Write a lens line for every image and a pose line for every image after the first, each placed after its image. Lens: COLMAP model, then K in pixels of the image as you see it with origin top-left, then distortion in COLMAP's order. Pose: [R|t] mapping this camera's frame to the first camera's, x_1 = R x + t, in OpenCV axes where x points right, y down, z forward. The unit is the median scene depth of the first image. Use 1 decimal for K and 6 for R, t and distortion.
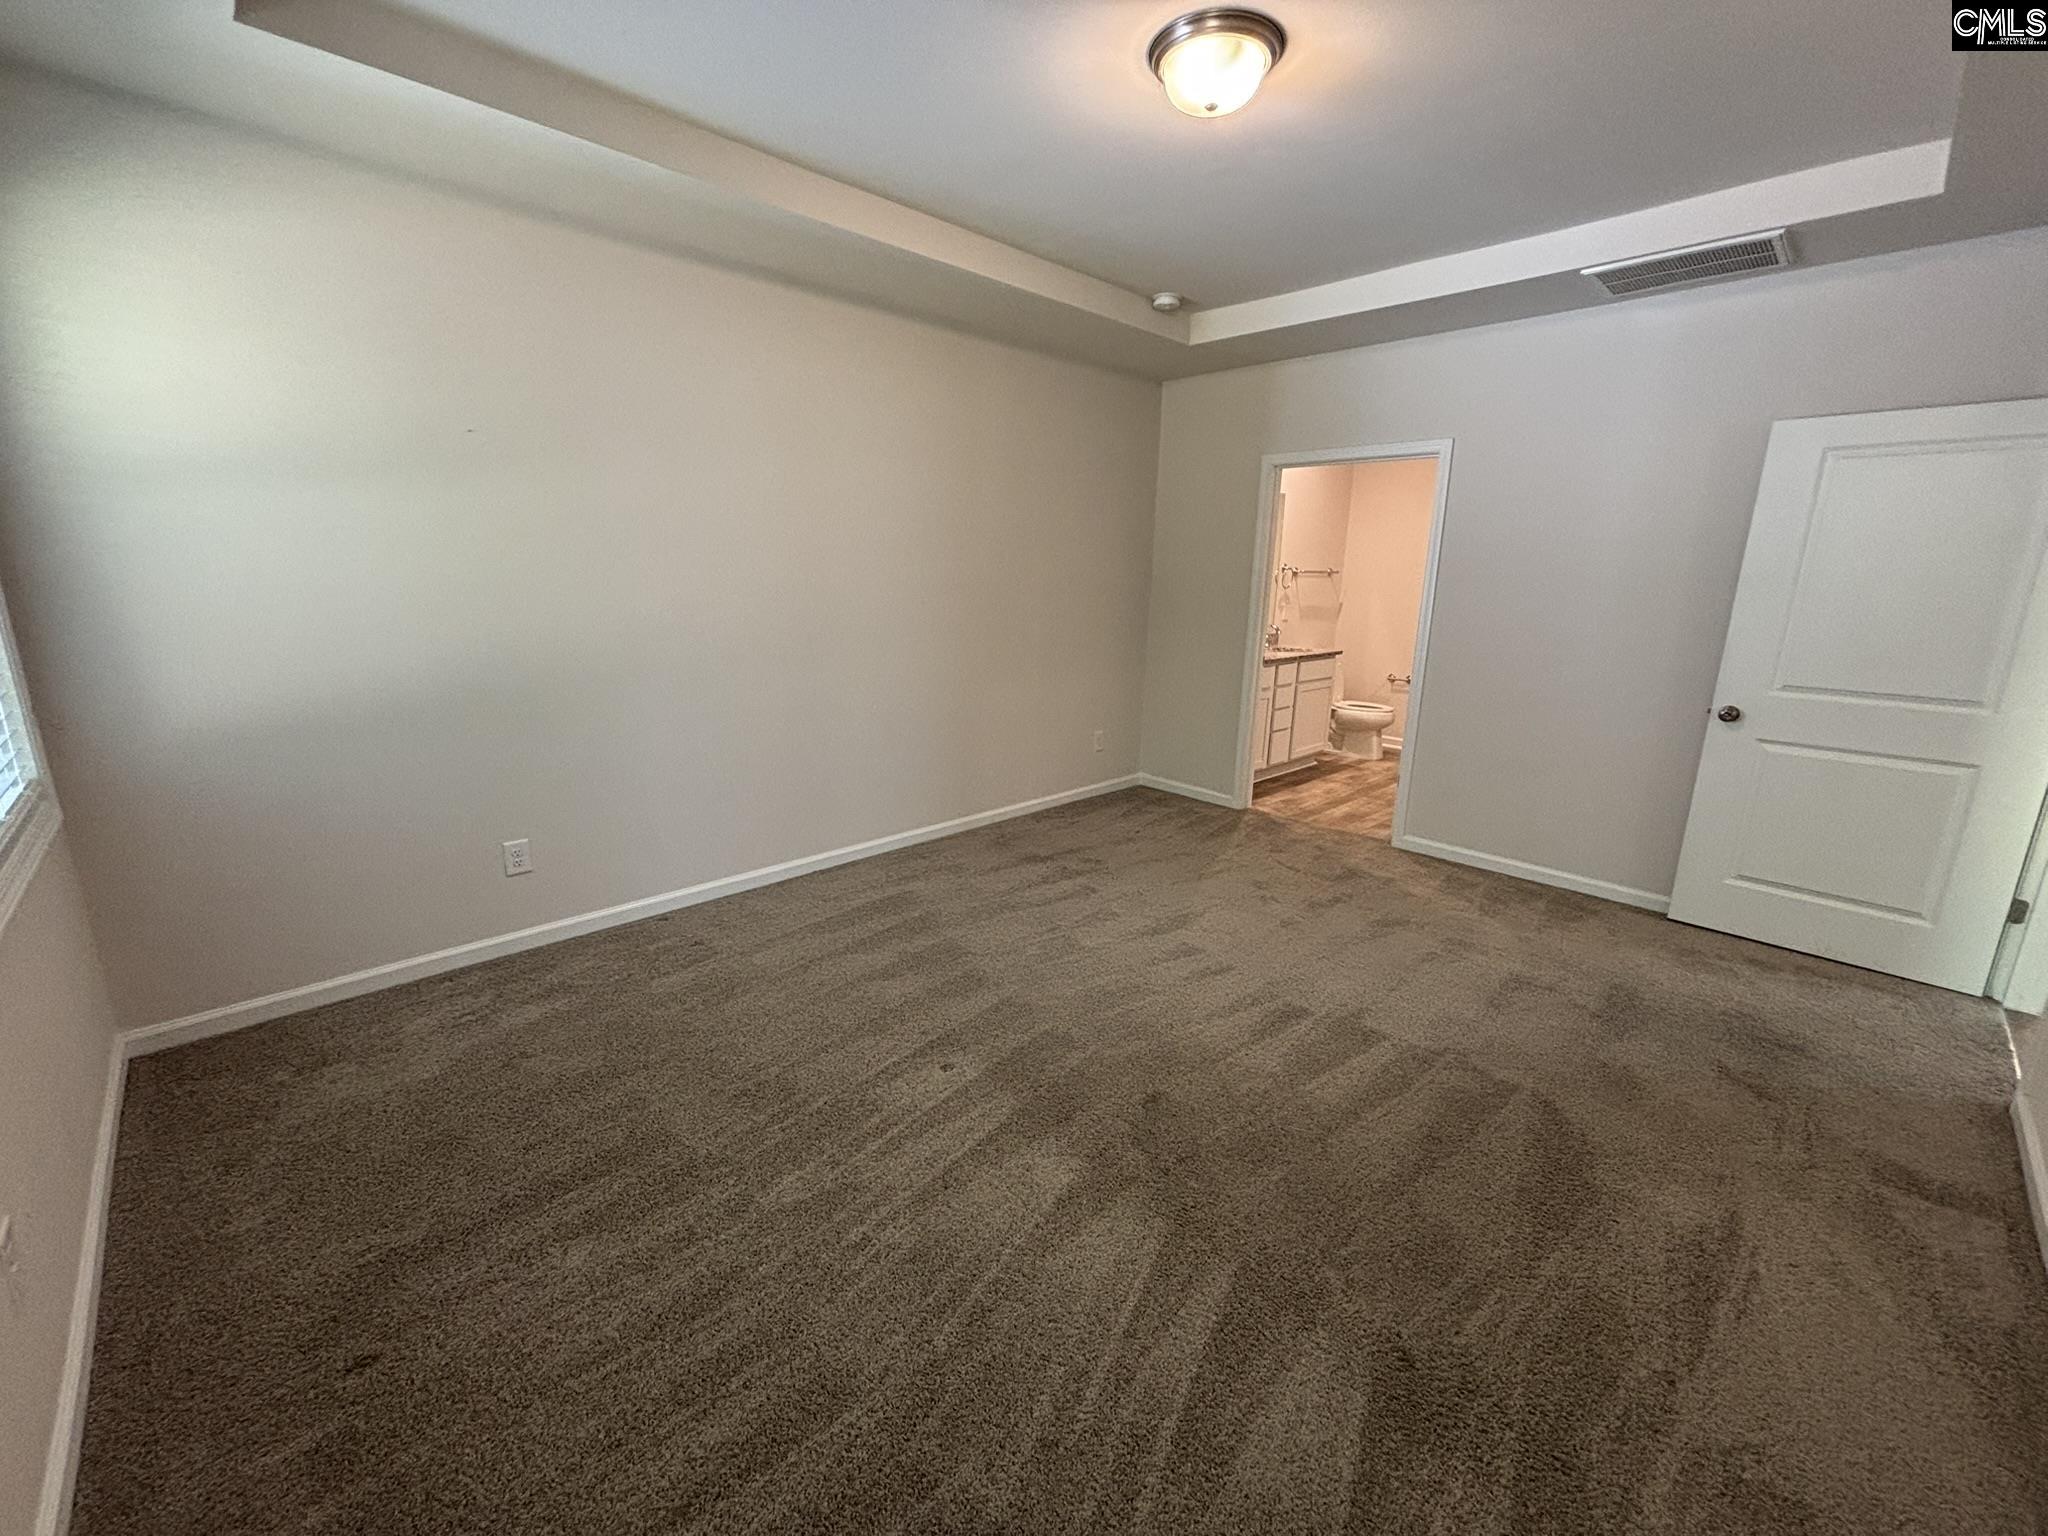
lens RADIAL K [[824.8, 0, 1023.0], [0, 824.8, 766.0], [0, 0, 1]] dist [0.005981, -0.000487]
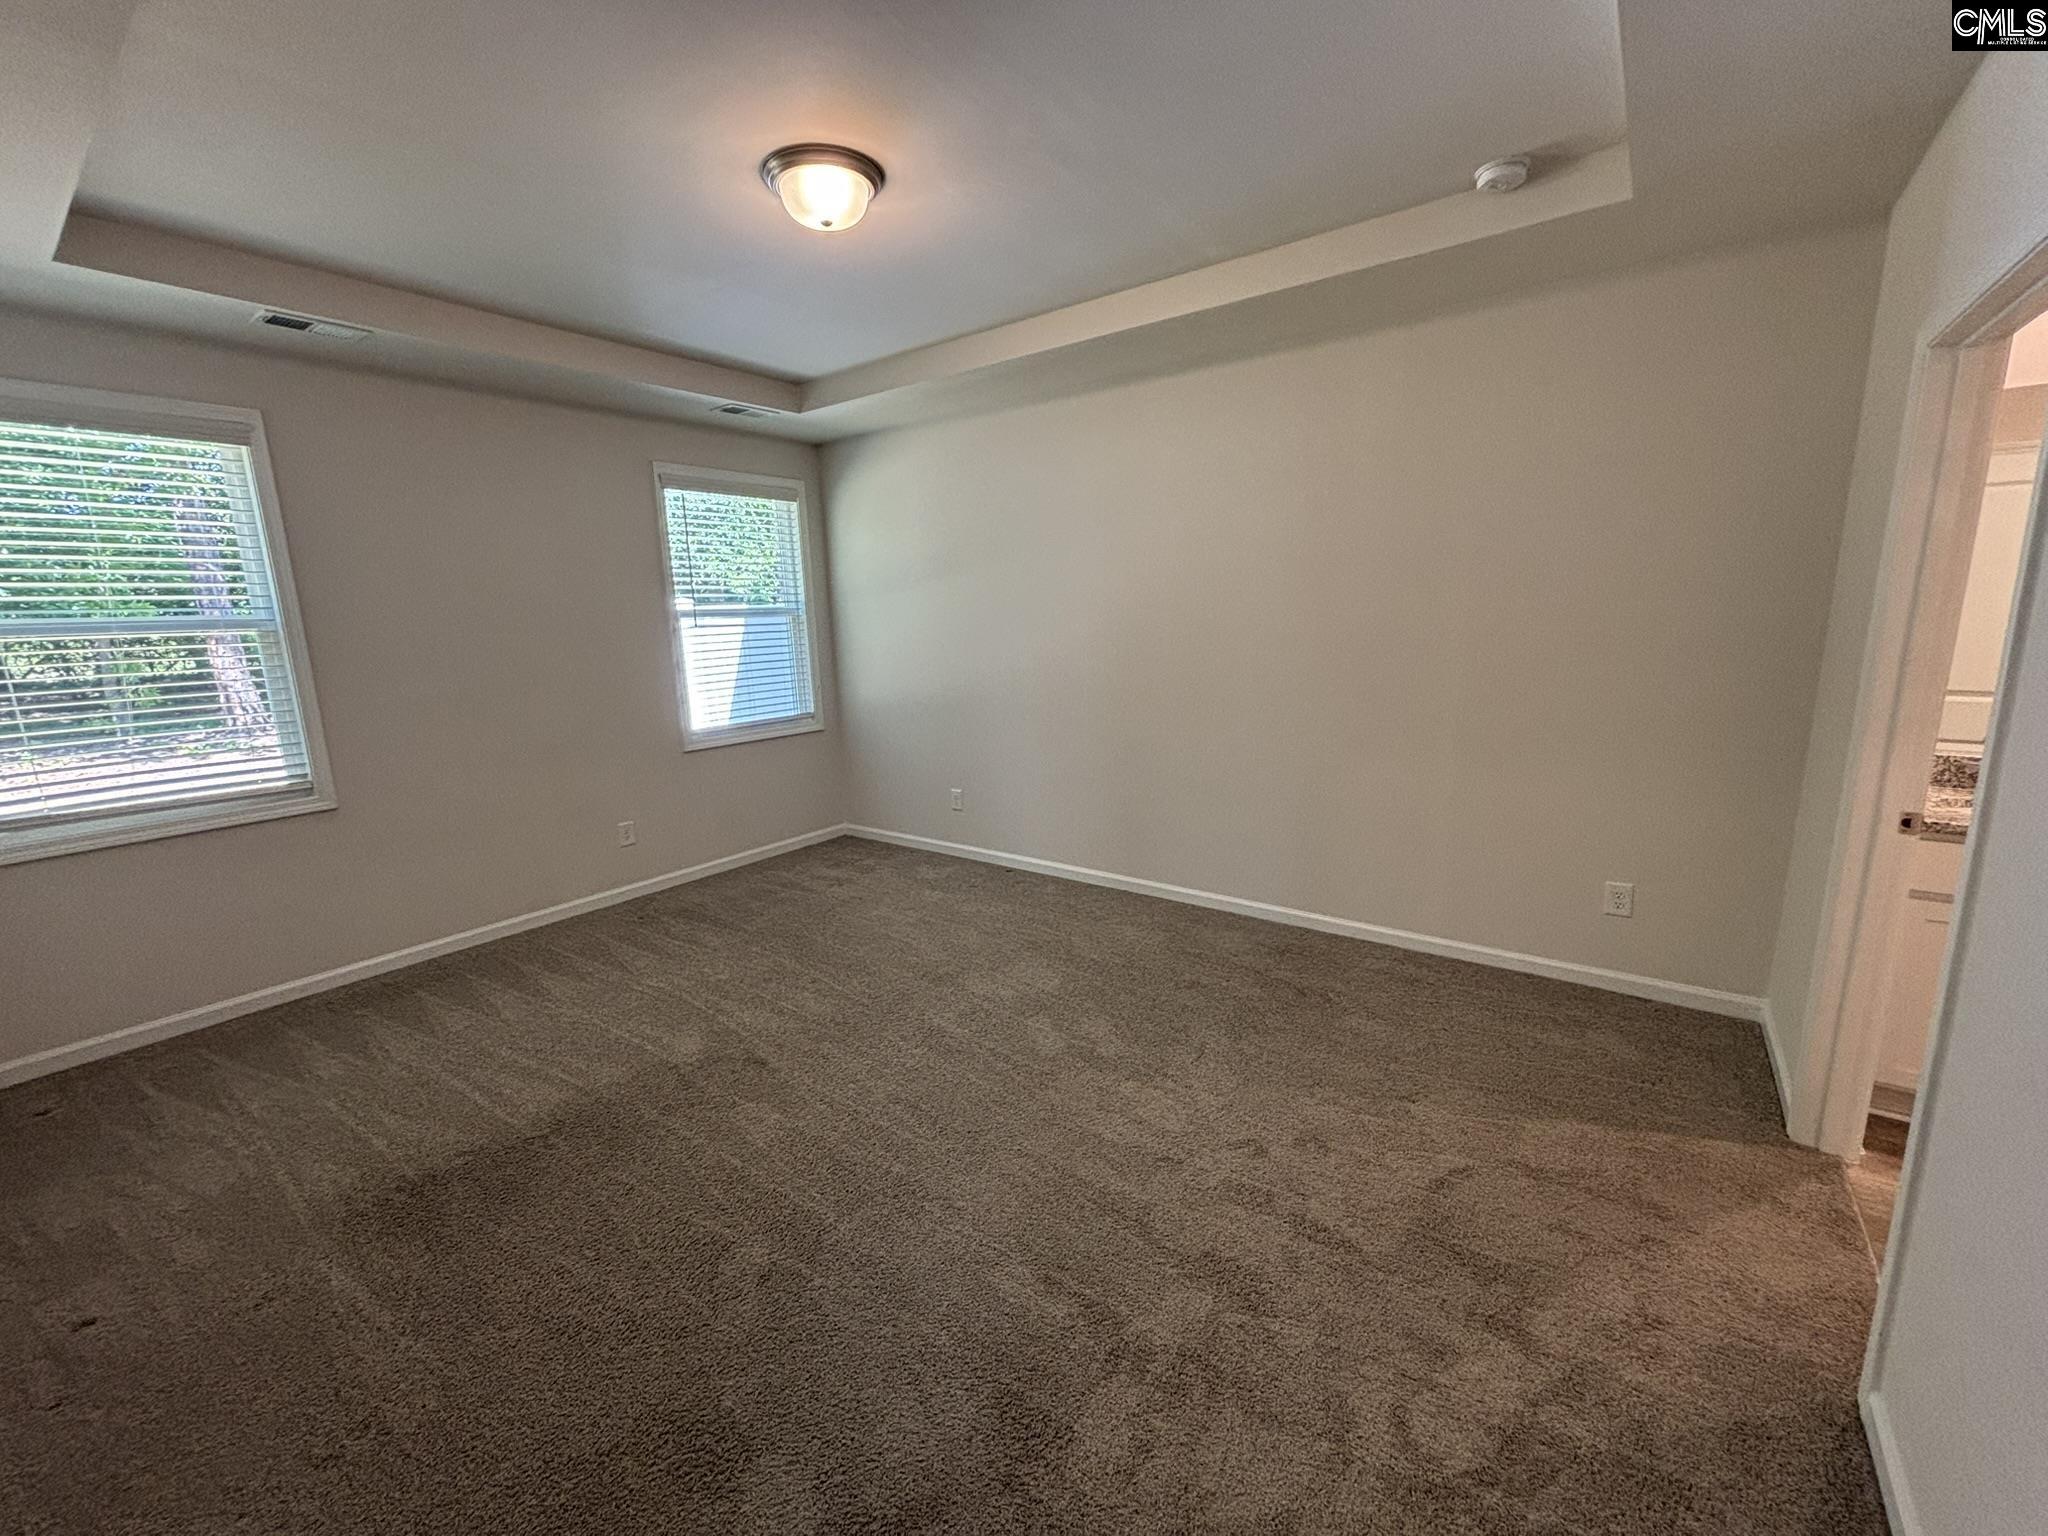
lens RADIAL K [[824.8, 0, 1023.8], [0, 824.8, 769.9], [0, 0, 1]] dist [0.005981, -0.000487]
pose [[0.153991, 0.169333, -0.973454, 0.733740], [-0.195812, 0.970895, 0.137913, -0.147812], [0.968475, 0.169377, 0.182667, 0.592171]]
